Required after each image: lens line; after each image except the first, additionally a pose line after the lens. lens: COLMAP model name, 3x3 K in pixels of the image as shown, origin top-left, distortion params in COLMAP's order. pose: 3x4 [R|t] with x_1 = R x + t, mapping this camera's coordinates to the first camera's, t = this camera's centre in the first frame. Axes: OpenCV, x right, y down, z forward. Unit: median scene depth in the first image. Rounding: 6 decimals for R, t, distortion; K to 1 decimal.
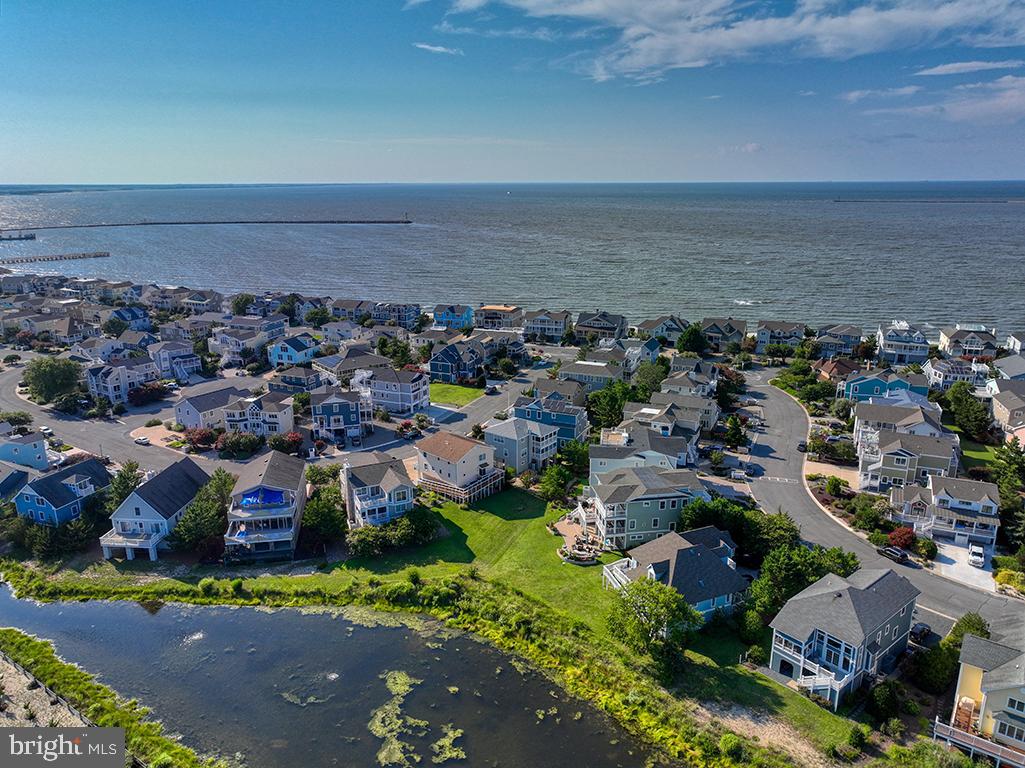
lens RADIAL K [[724.4, 0, 513.5], [0, 724.4, 384.6], [0, 0, 1]] dist [0.003253, -0.004481]
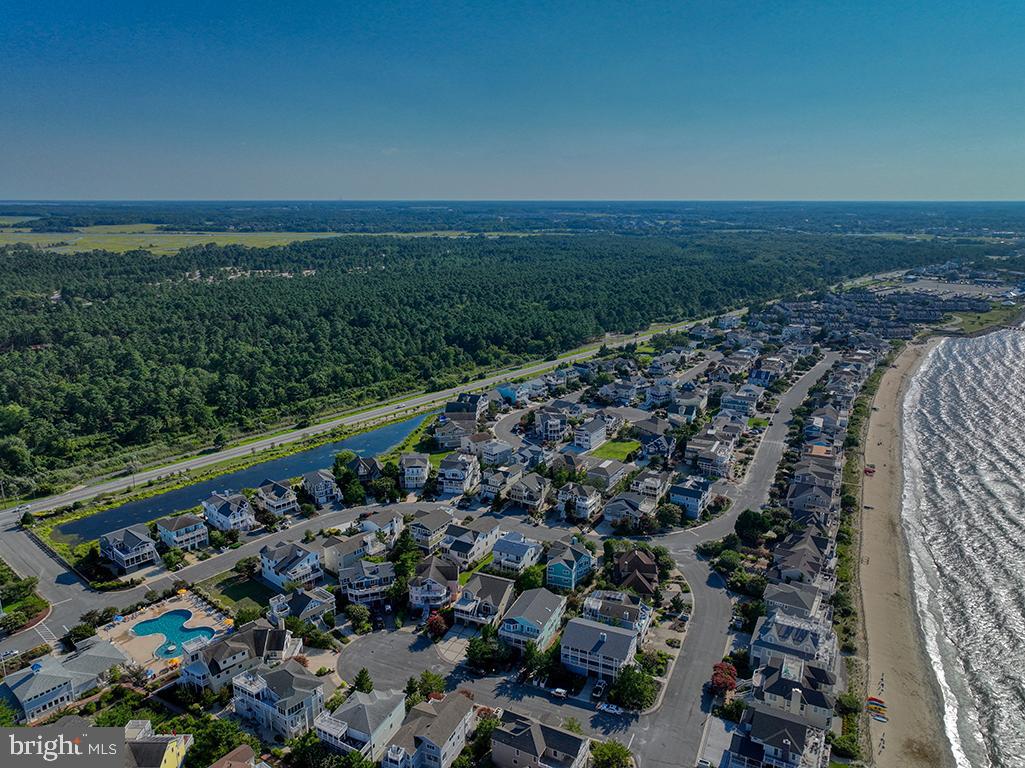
lens RADIAL K [[724.4, 0, 513.6], [0, 724.4, 383.2], [0, 0, 1]] dist [0.003253, -0.004481]
pose [[-0.103531, 0.256234, -0.961054, 1.901520], [-0.273902, 0.921542, 0.275206, -0.676957], [0.956169, 0.291727, -0.025225, 1.010927]]
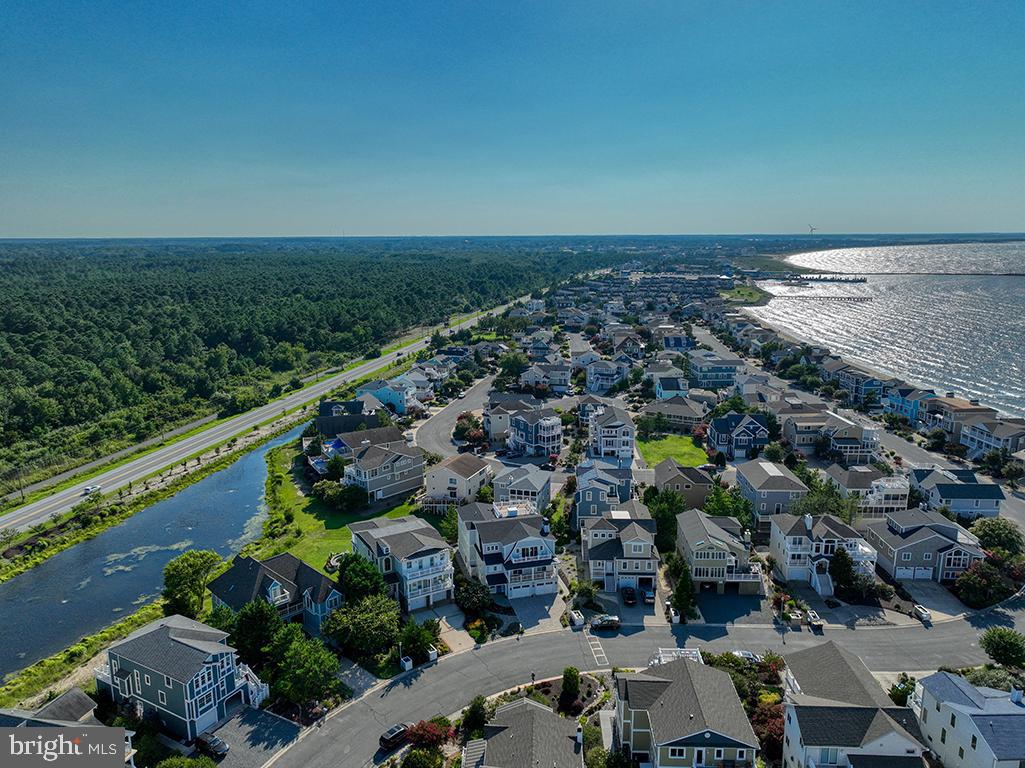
lens RADIAL K [[724.4, 0, 515.0], [0, 724.4, 385.2], [0, 0, 1]] dist [0.003253, -0.004481]
pose [[0.378070, 0.196294, -0.904728, 0.854822], [-0.252475, 0.962081, 0.103232, -0.157935], [0.890685, 0.189392, 0.413293, 0.533280]]
